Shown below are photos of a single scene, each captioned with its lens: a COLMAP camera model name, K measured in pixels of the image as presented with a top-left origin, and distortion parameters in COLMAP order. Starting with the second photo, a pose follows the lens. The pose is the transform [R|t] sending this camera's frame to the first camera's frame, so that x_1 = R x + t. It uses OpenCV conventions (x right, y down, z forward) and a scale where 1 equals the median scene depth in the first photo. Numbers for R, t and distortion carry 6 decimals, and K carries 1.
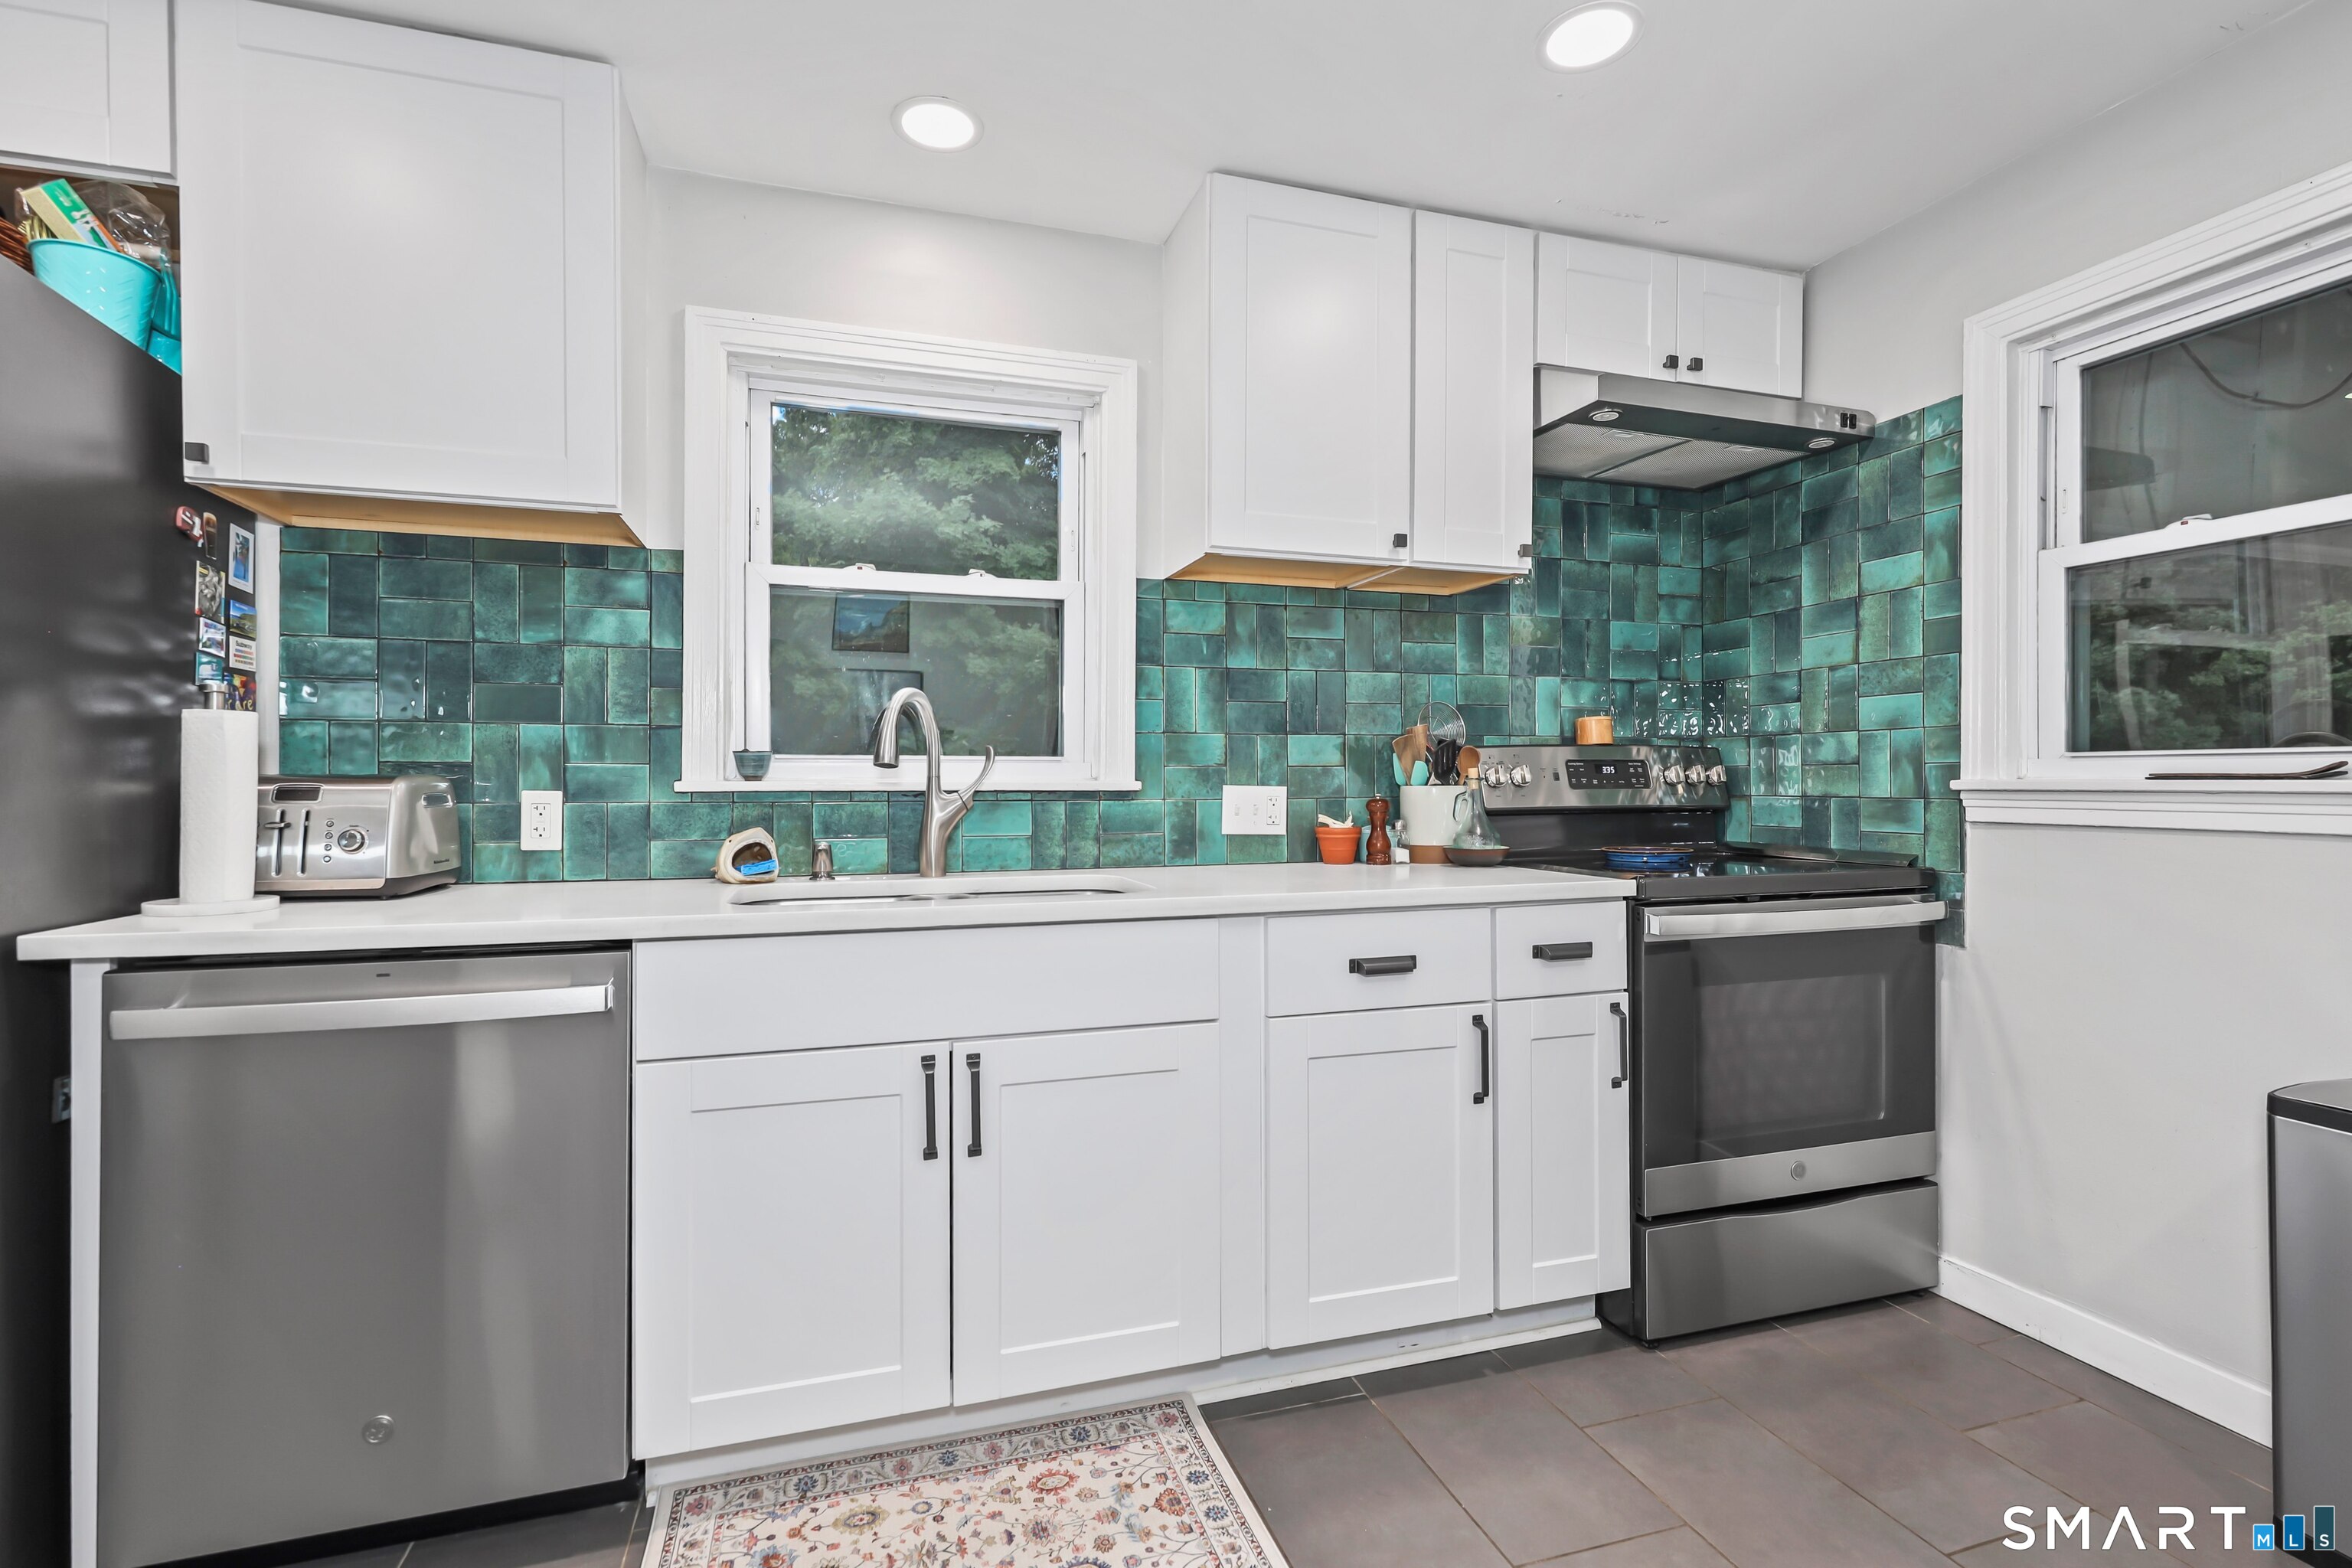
lens RADIAL K [[1048.0, 0, 1158.8], [0, 1048.0, 783.8], [0, 0, 1]] dist [0.000837, -0.000217]
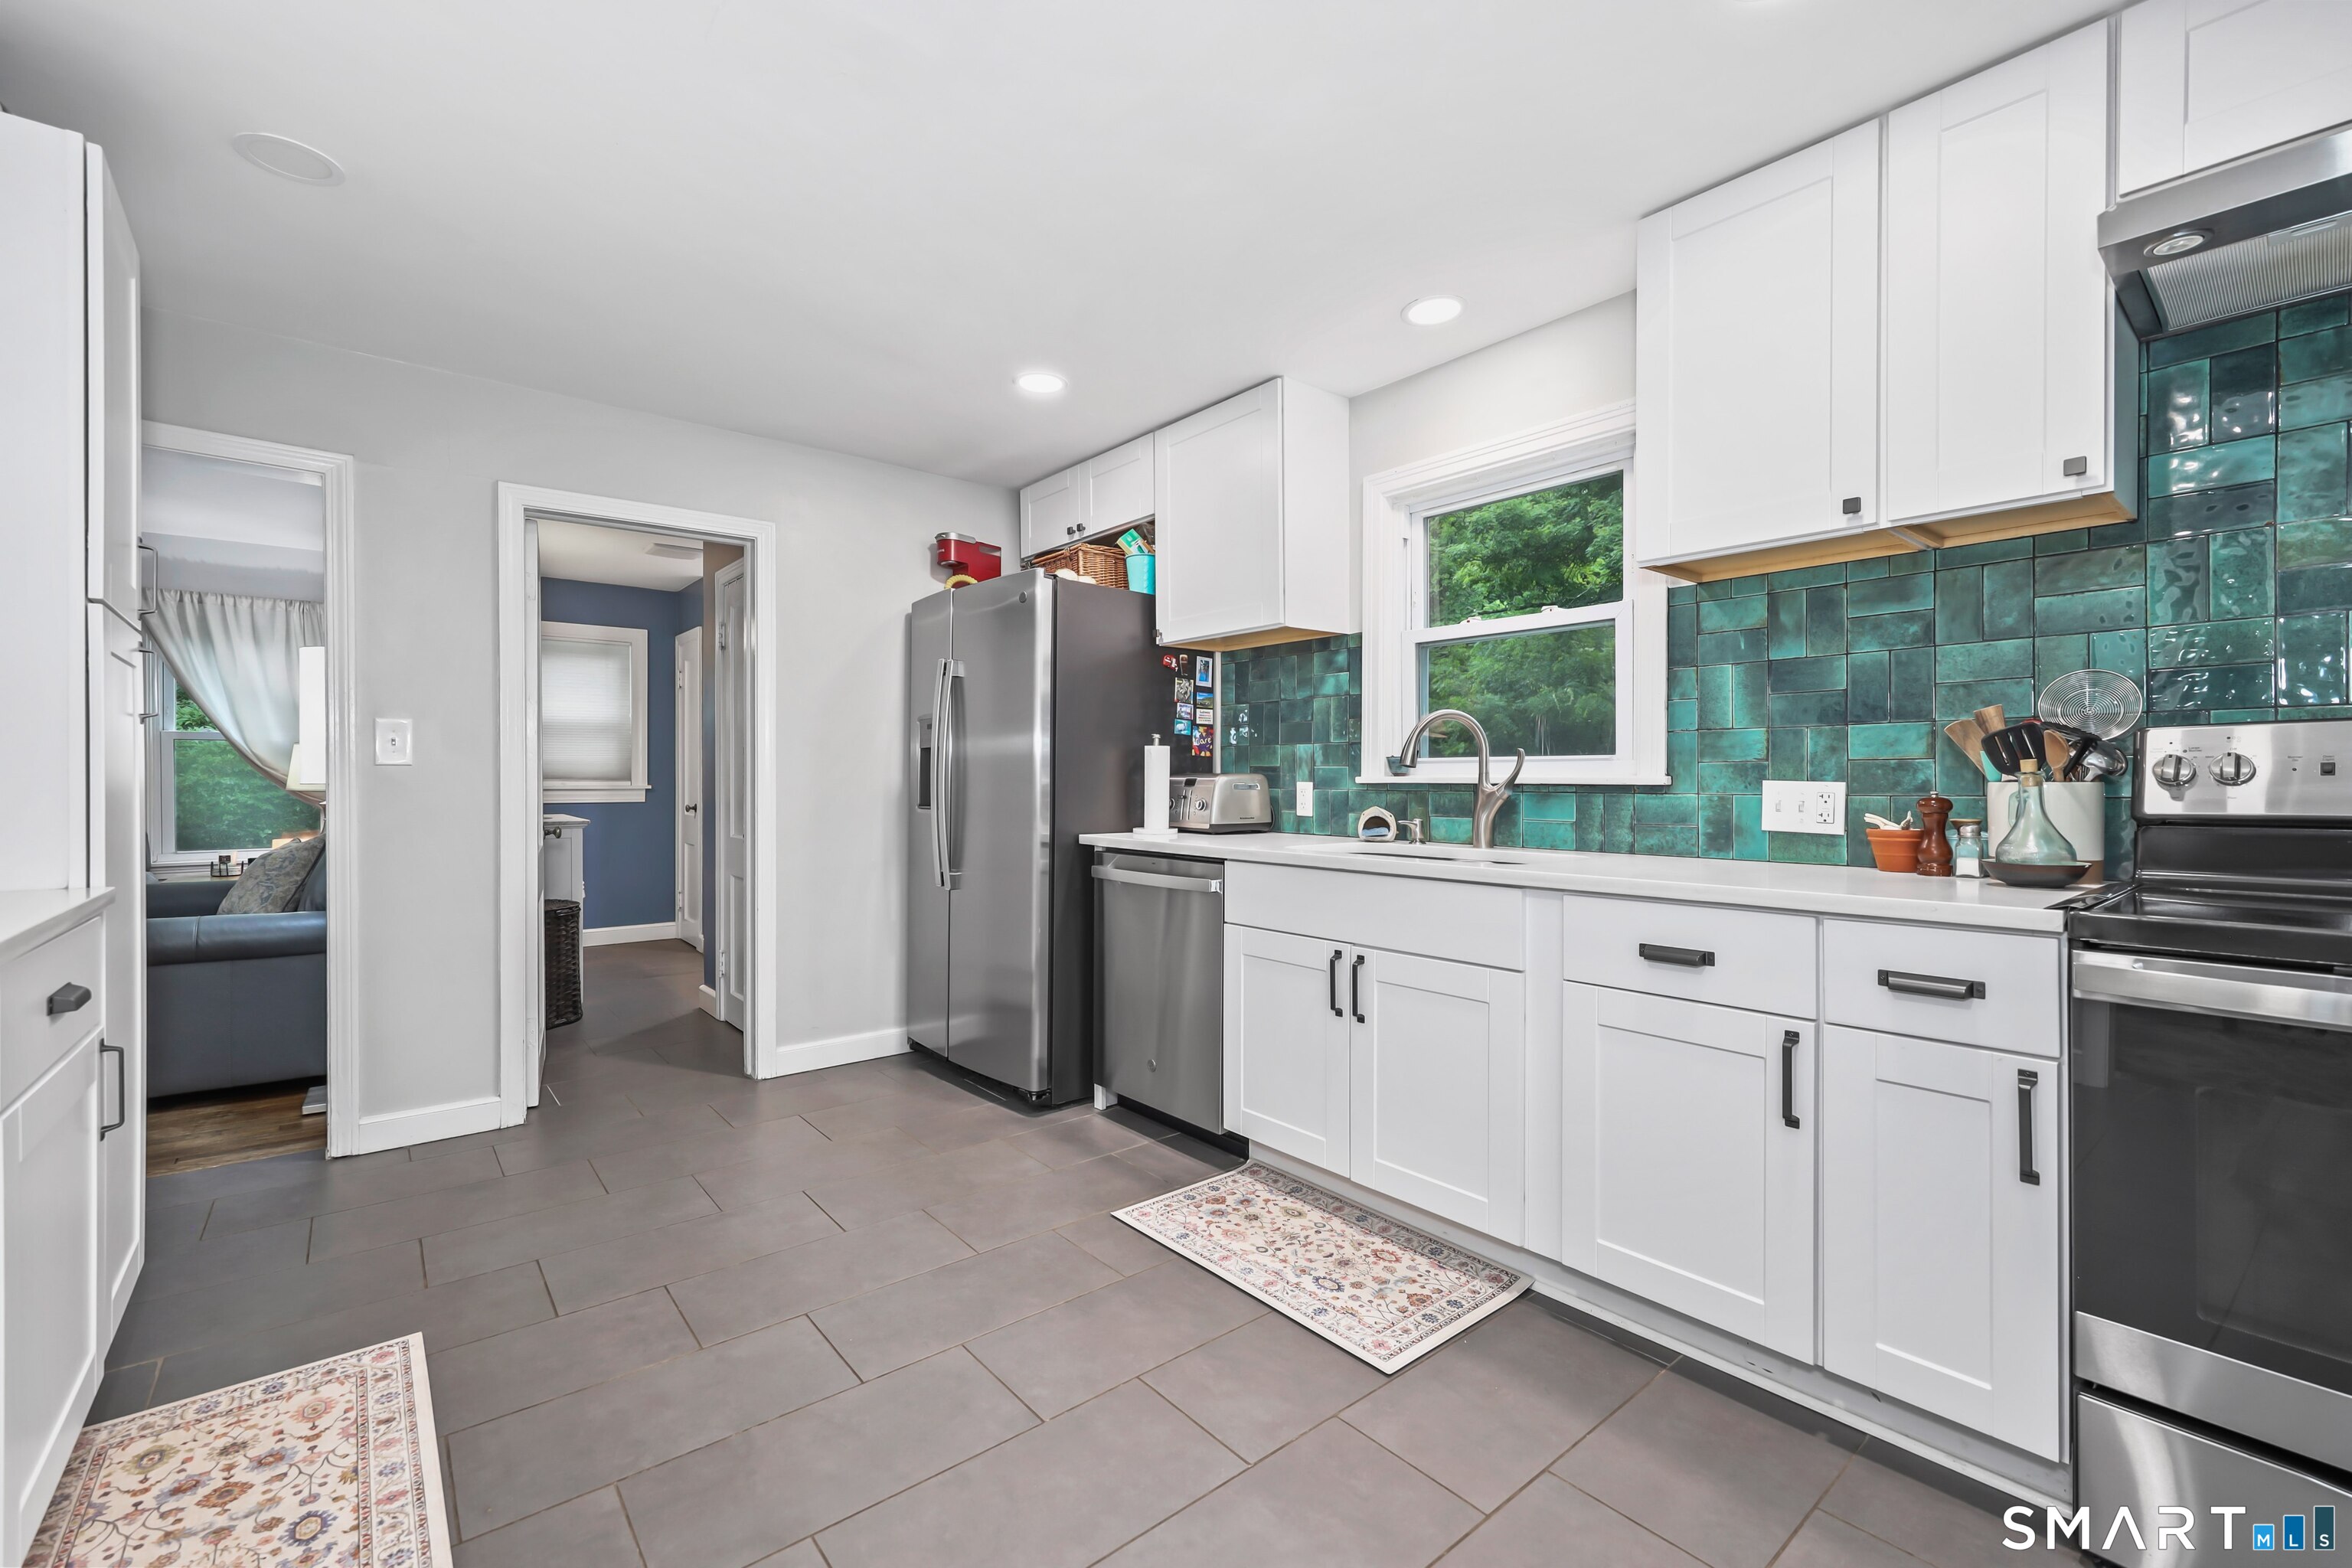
lens RADIAL K [[978.0, 0, 1159.5], [0, 978.0, 780.6], [0, 0, 1]] dist [-0.000019, -0.000041]
pose [[0.380111, 0.003888, -0.924933, 0.834022], [-0.000324, 0.999992, 0.004070, -0.002479], [0.924941, -0.001248, 0.380109, 0.151723]]
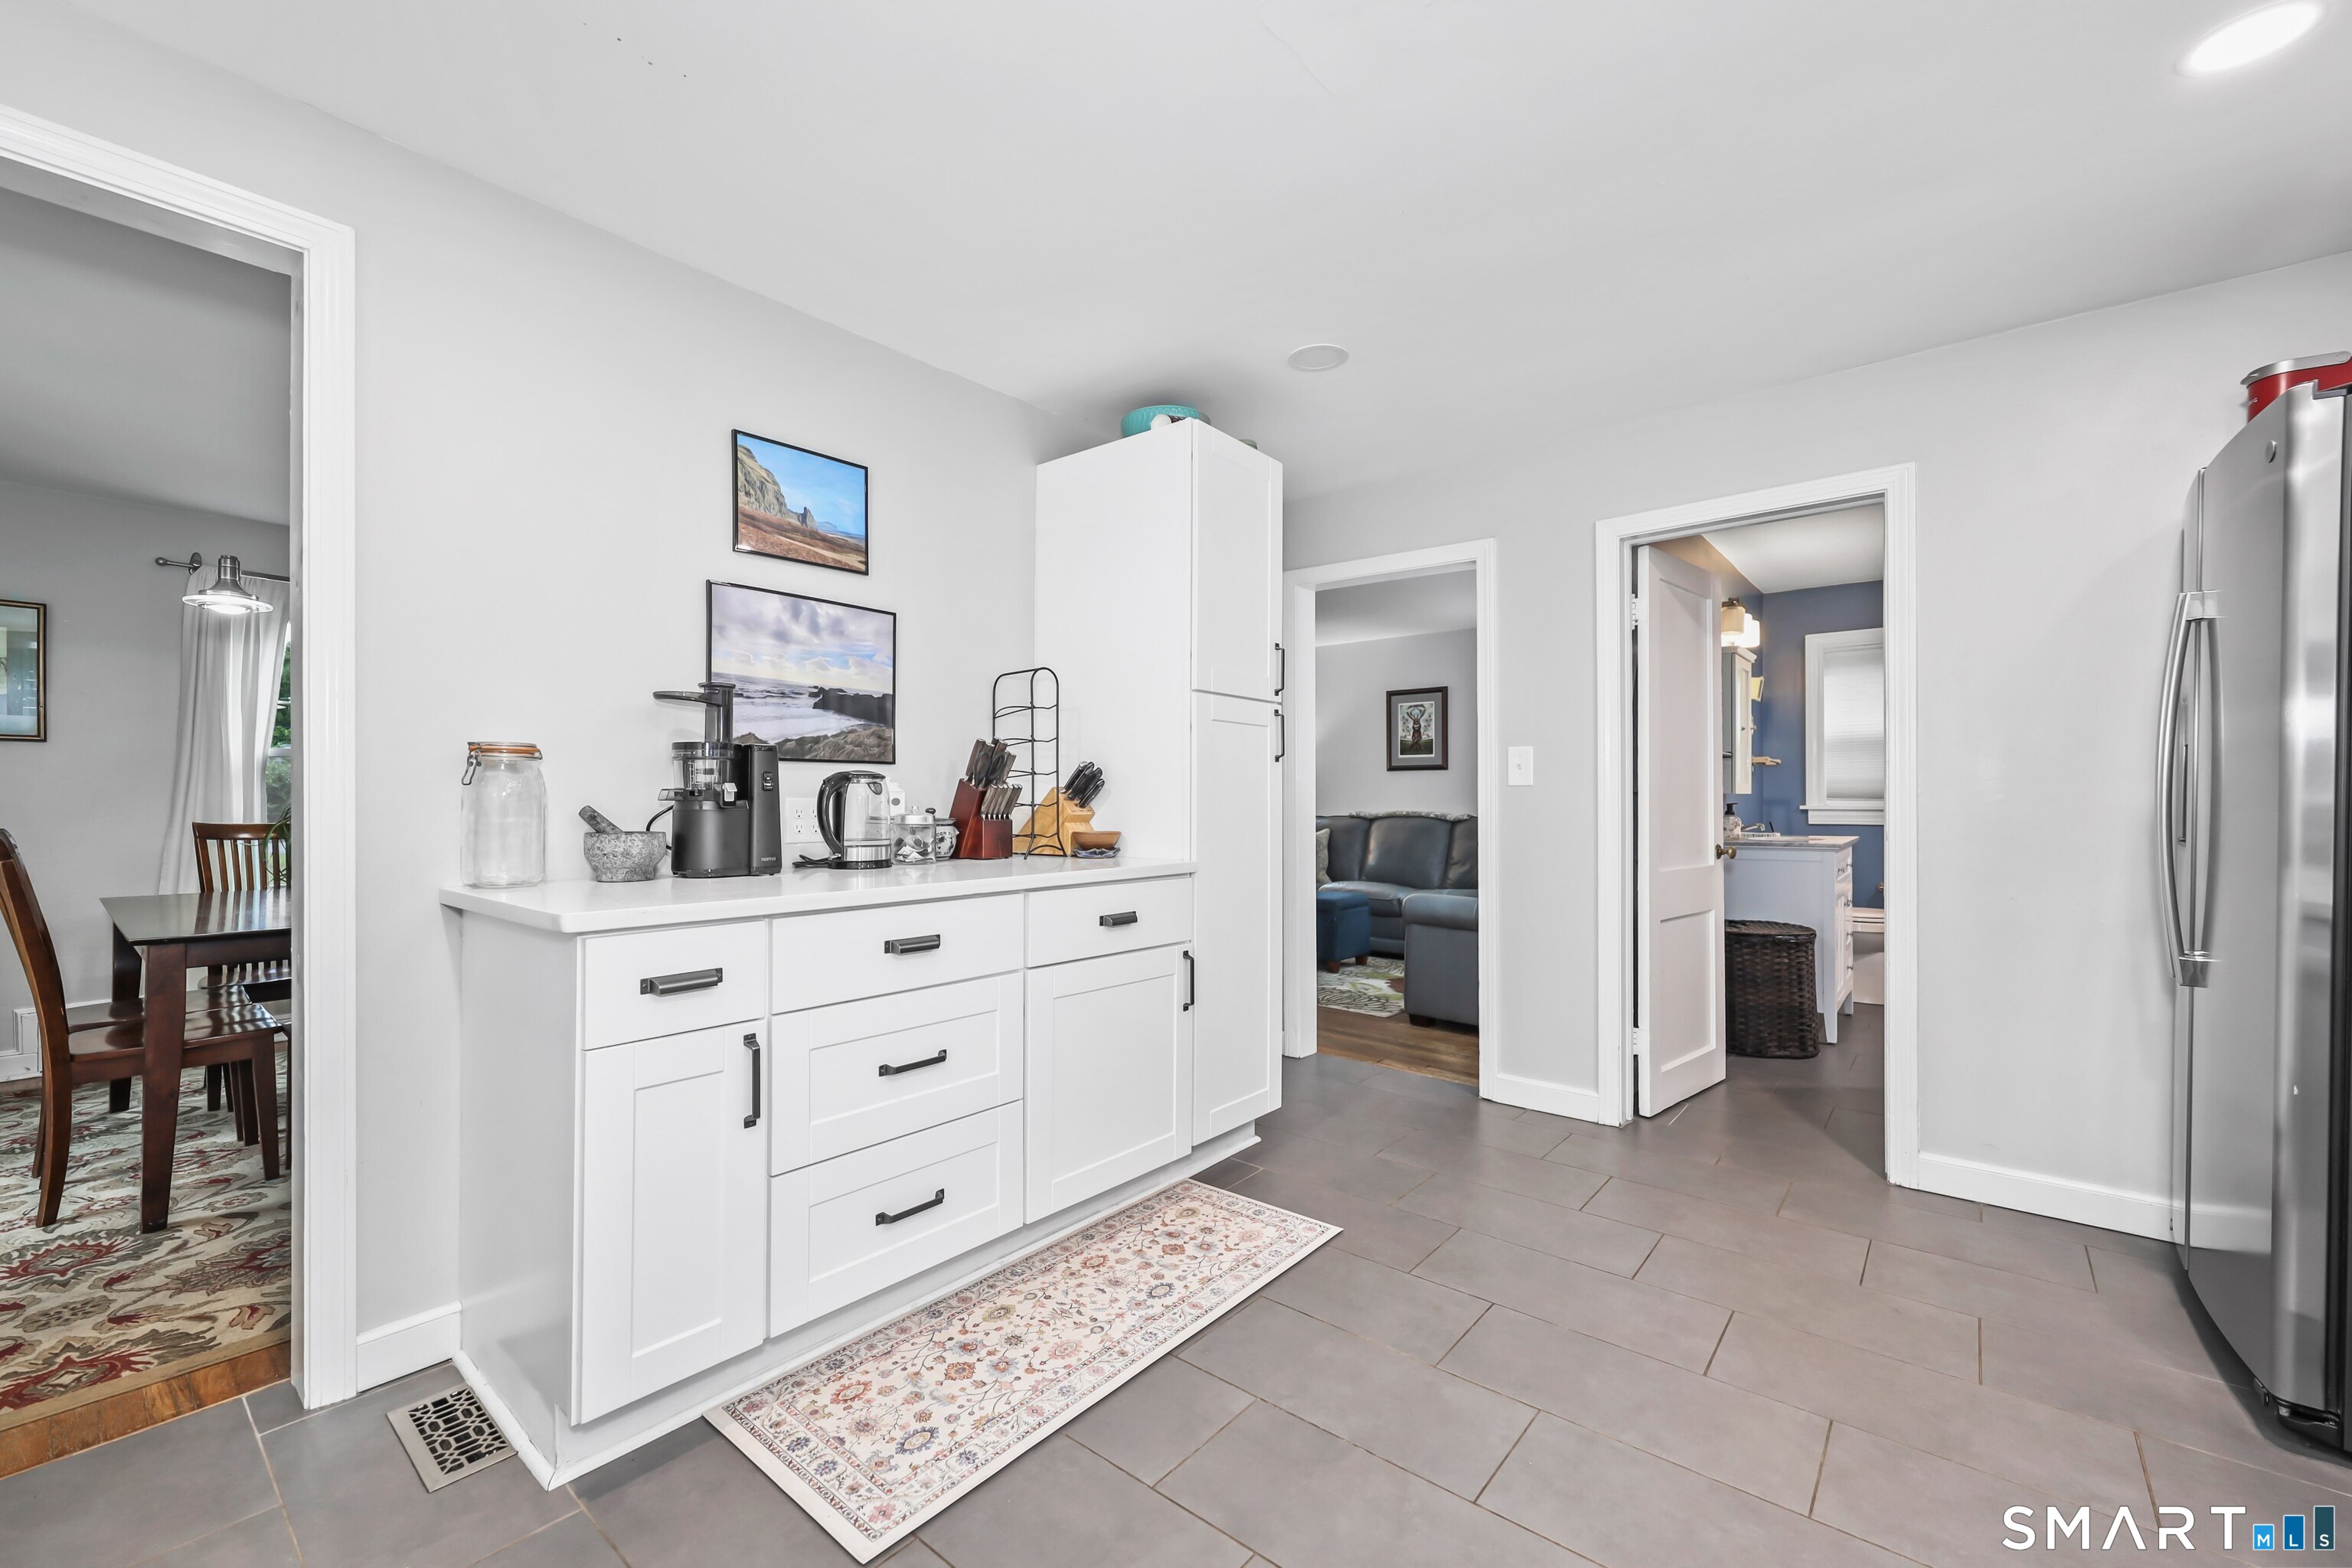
lens RADIAL K [[978.0, 0, 1159.5], [0, 978.0, 780.6], [0, 0, 1]] dist [-0.000019, -0.000041]
pose [[-0.837158, -0.007736, -0.546907, 0.539681], [-0.001168, 0.999923, -0.012355, 0.000741], [0.546960, -0.009704, -0.837103, 0.731132]]
